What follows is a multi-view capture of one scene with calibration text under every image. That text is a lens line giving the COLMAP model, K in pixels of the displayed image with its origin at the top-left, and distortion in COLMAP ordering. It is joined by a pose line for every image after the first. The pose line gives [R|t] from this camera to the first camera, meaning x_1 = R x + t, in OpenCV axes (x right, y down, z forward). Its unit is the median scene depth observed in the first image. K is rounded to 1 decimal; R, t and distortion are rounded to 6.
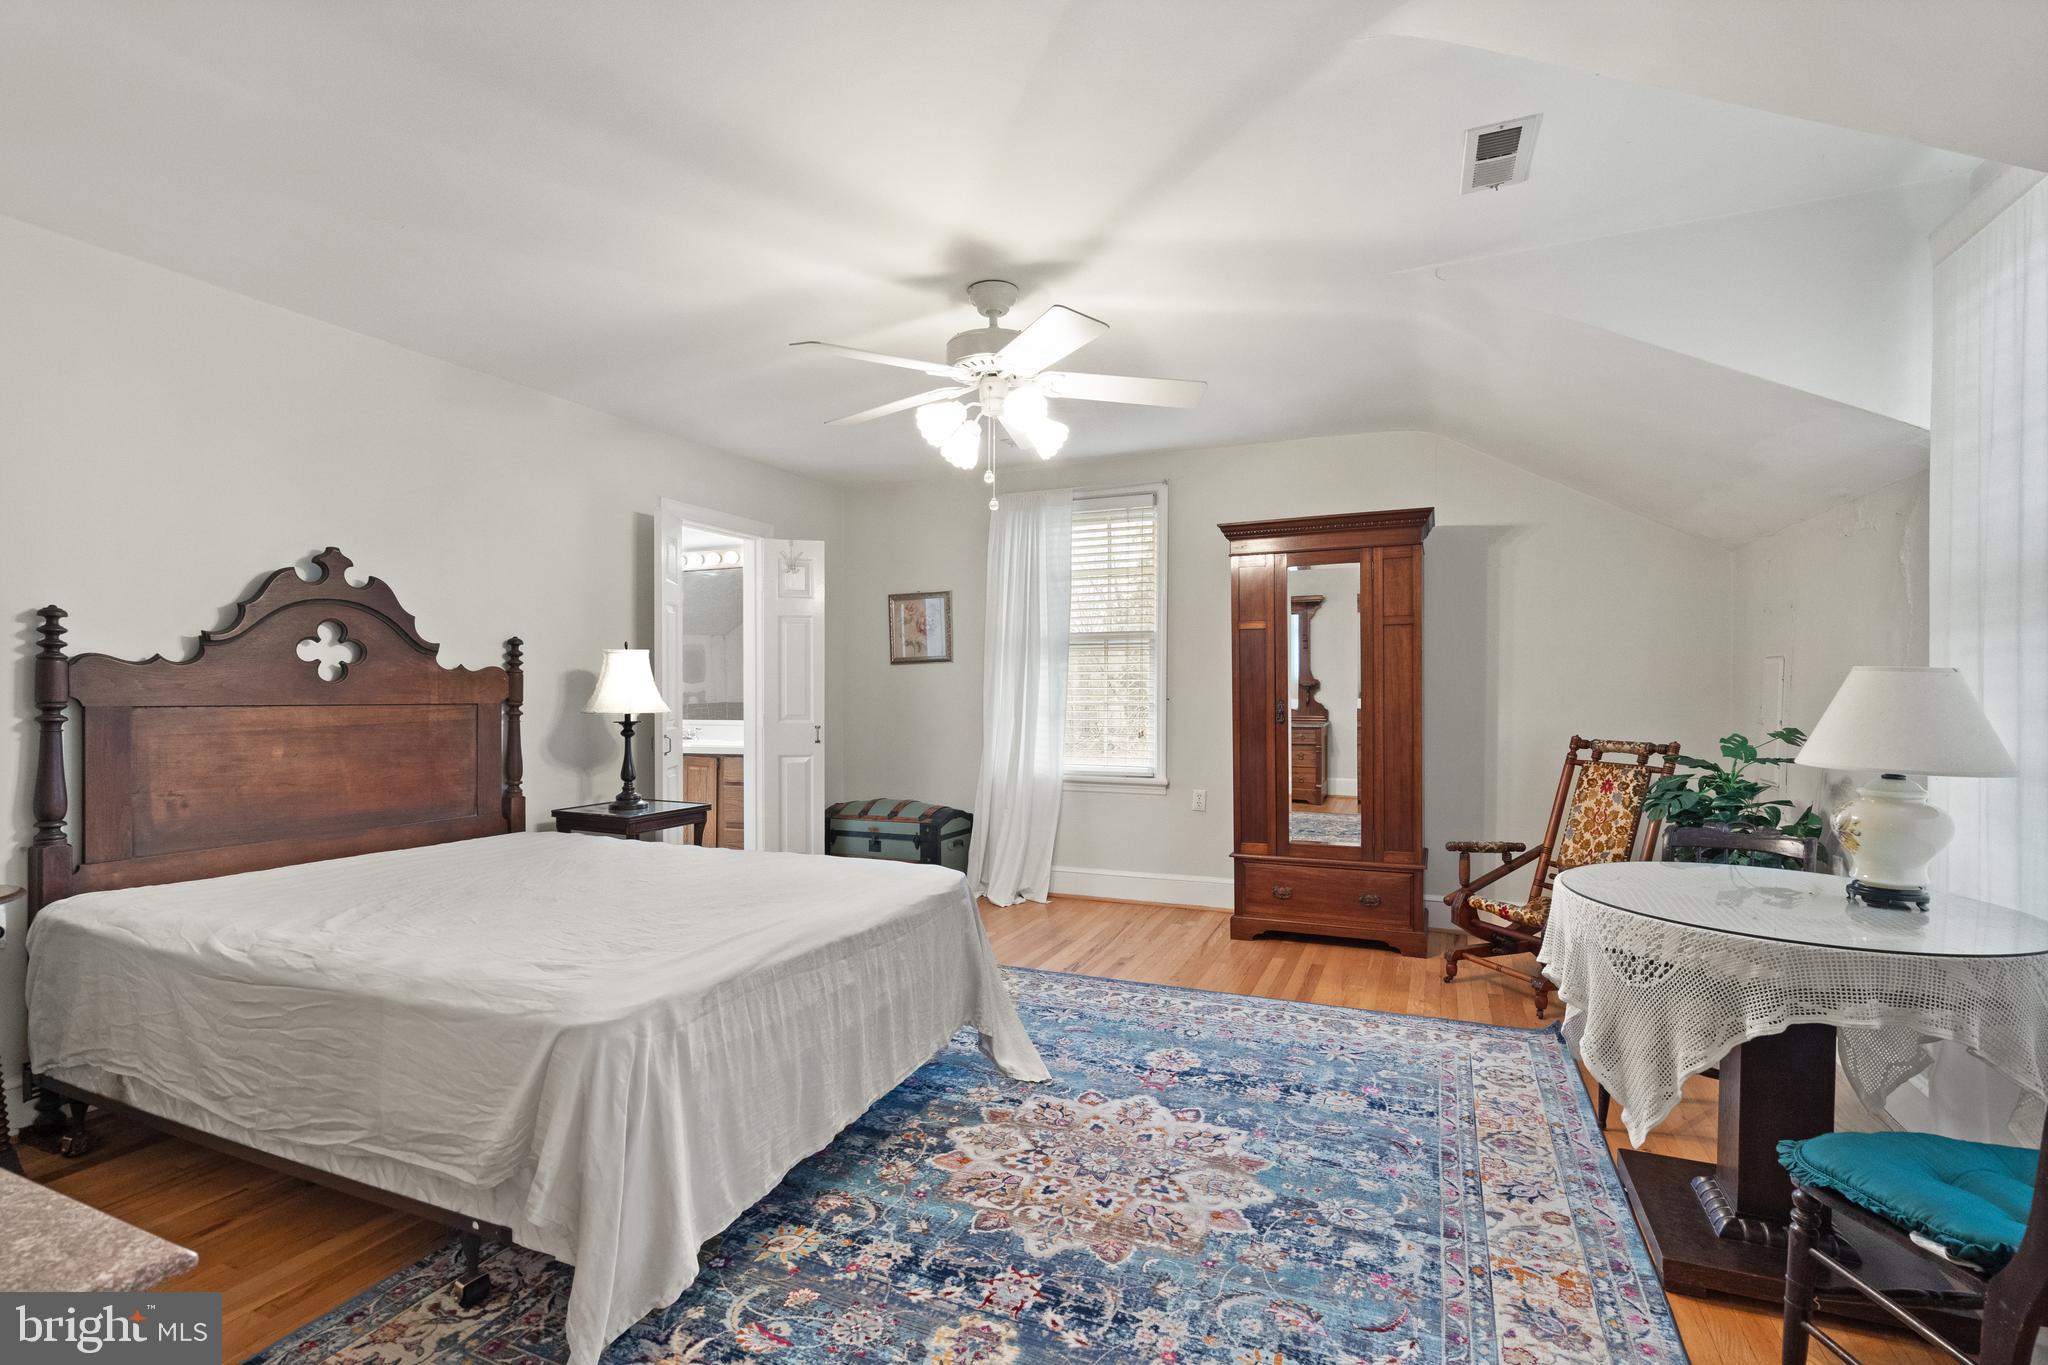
lens RADIAL K [[942.1, 0, 1022.0], [0, 942.1, 681.5], [0, 0, 1]] dist [-0.004652, 0.000625]
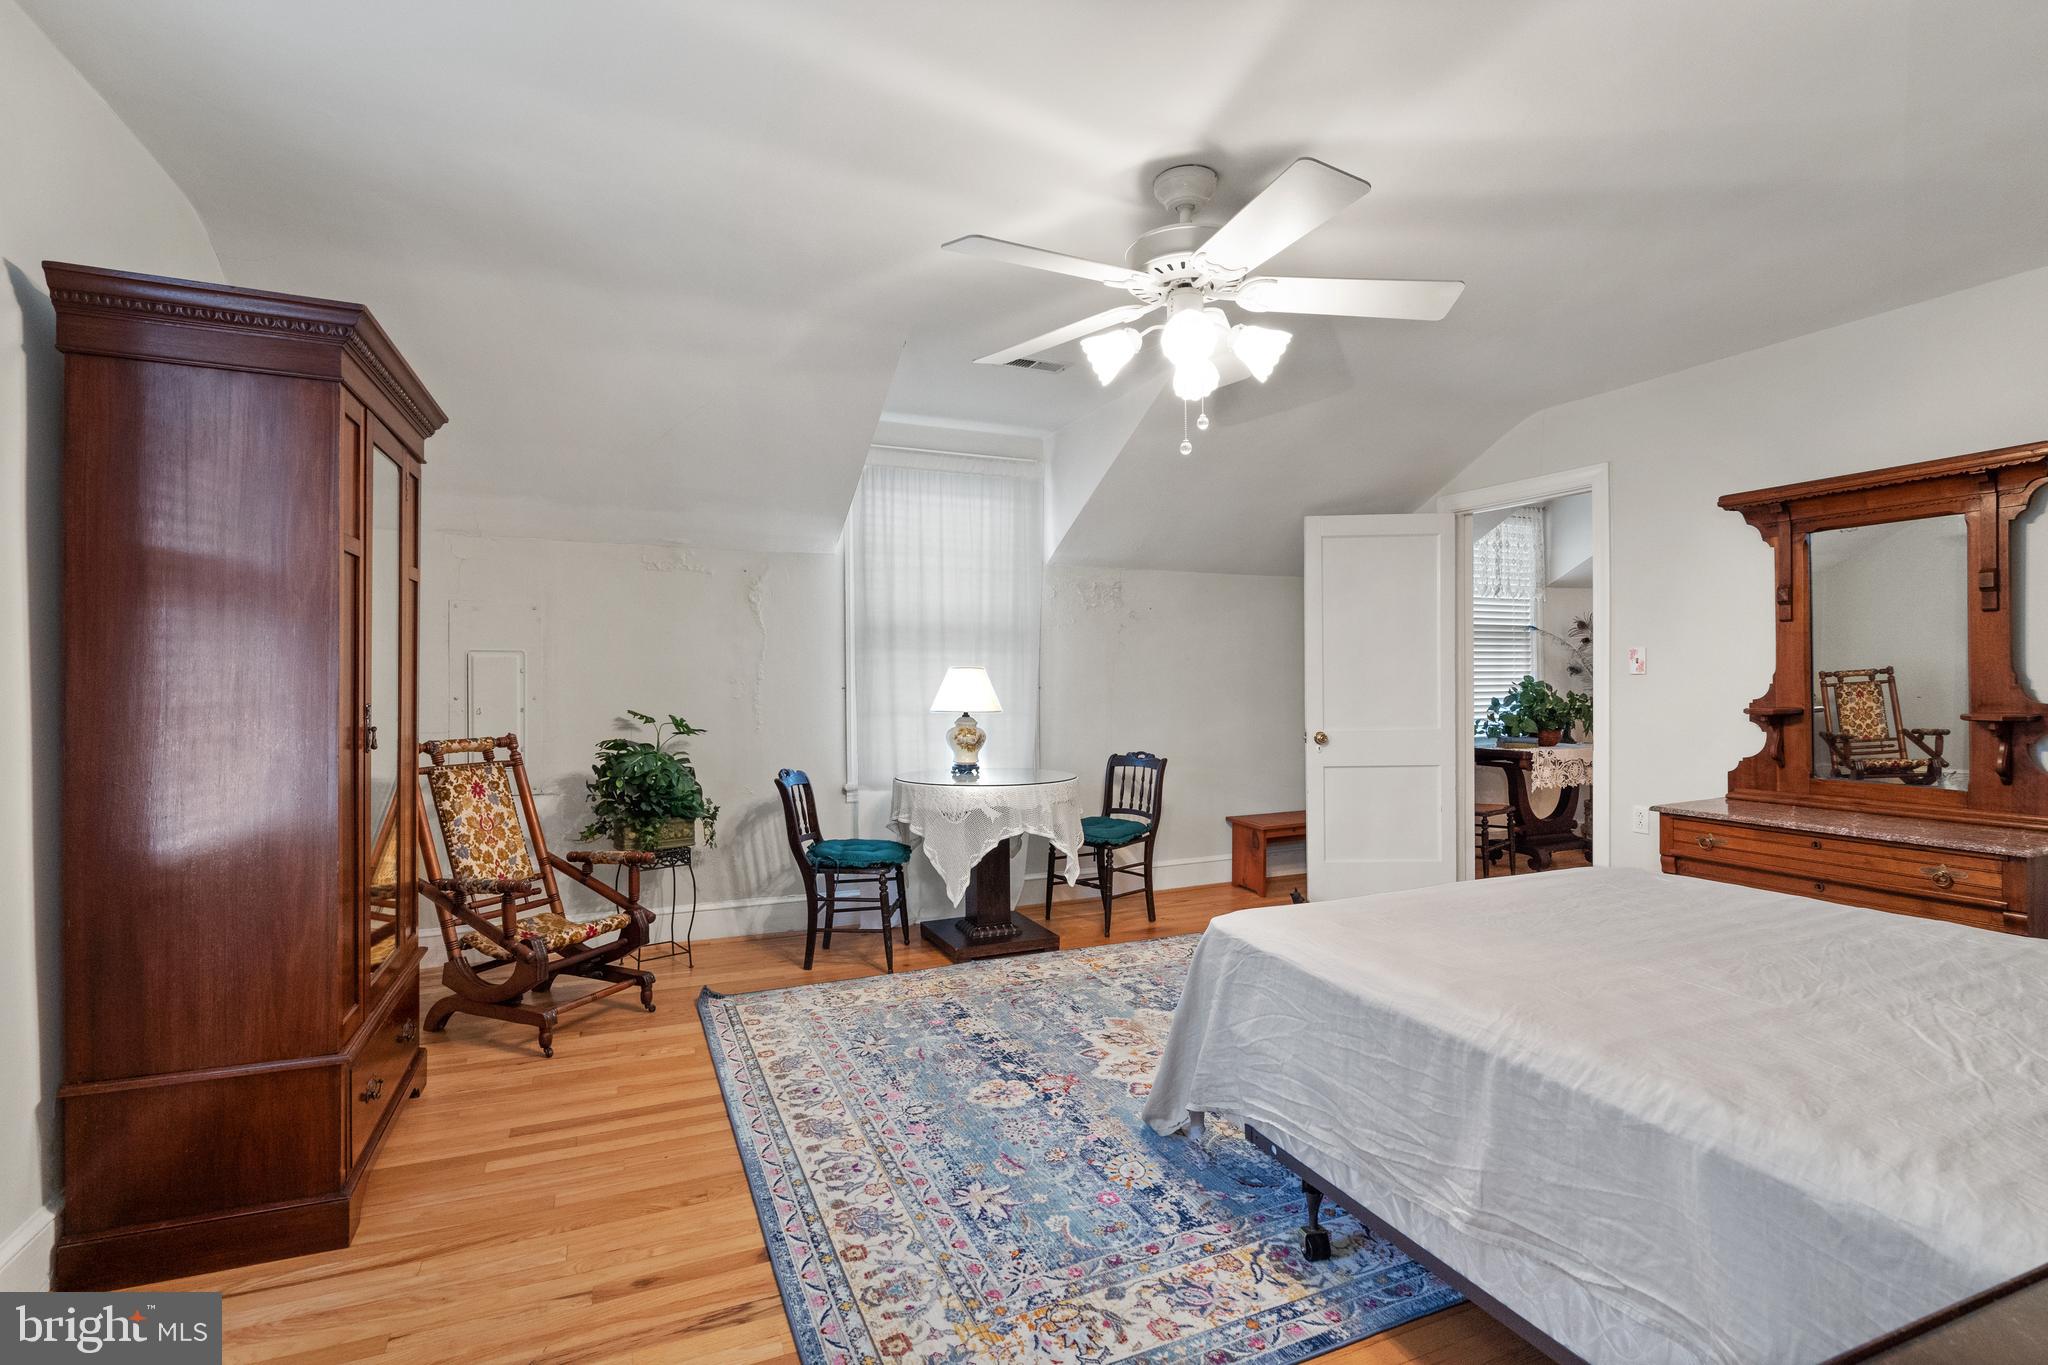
lens RADIAL K [[942.1, 0, 1024.5], [0, 942.1, 695.7], [0, 0, 1]] dist [-0.004652, 0.000625]
pose [[-0.734484, -0.009720, 0.678556, -0.473361], [0.000376, 0.999891, 0.014730, 0.012384], [-0.678626, 0.011074, -0.734401, 1.697097]]
